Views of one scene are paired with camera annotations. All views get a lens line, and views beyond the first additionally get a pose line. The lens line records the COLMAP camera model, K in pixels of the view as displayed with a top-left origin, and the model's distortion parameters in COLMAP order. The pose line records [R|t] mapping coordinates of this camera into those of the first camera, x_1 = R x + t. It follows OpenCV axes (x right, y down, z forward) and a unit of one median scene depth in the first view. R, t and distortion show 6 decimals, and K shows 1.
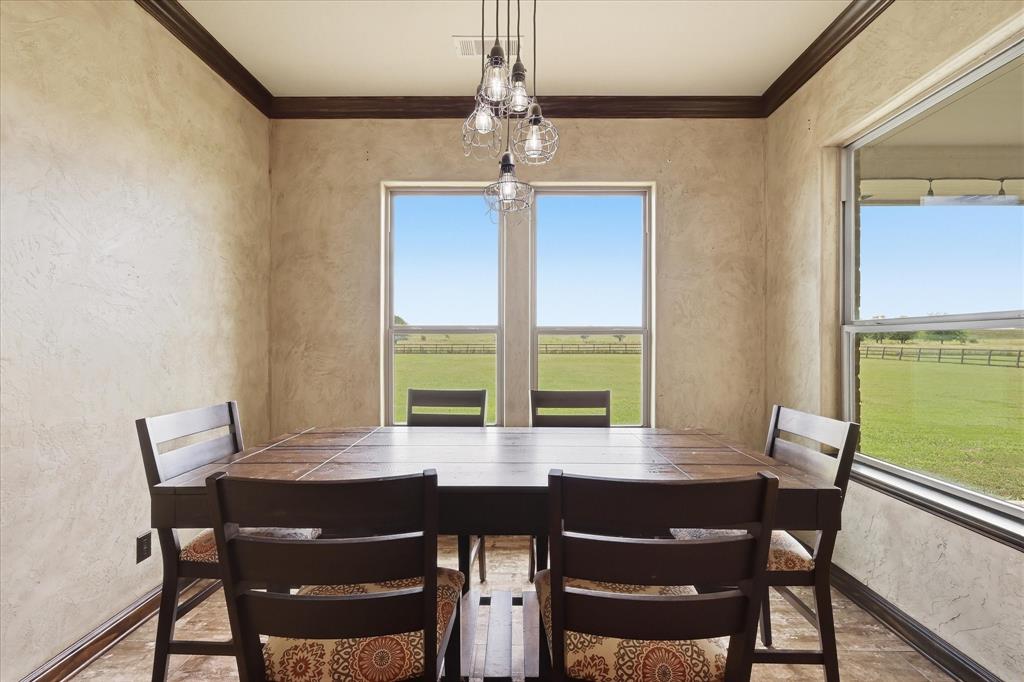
lens RADIAL K [[445.4, 0, 515.8], [0, 445.4, 340.7], [0, 0, 1]] dist [-0.000756, 0.001451]
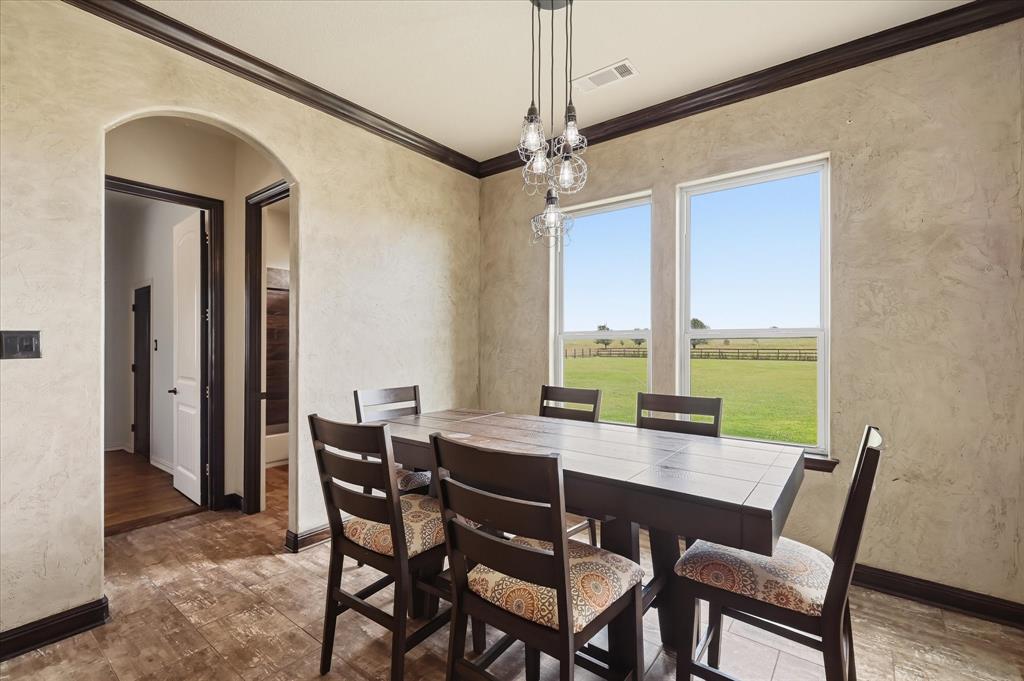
lens RADIAL K [[445.4, 0, 514.8], [0, 445.4, 344.0], [0, 0, 1]] dist [-0.000756, 0.001451]
pose [[0.801628, -0.001155, -0.597823, 0.347255], [0.000044, 0.999998, -0.001873, 0.000001], [0.597824, 0.001475, 0.801626, -0.008880]]
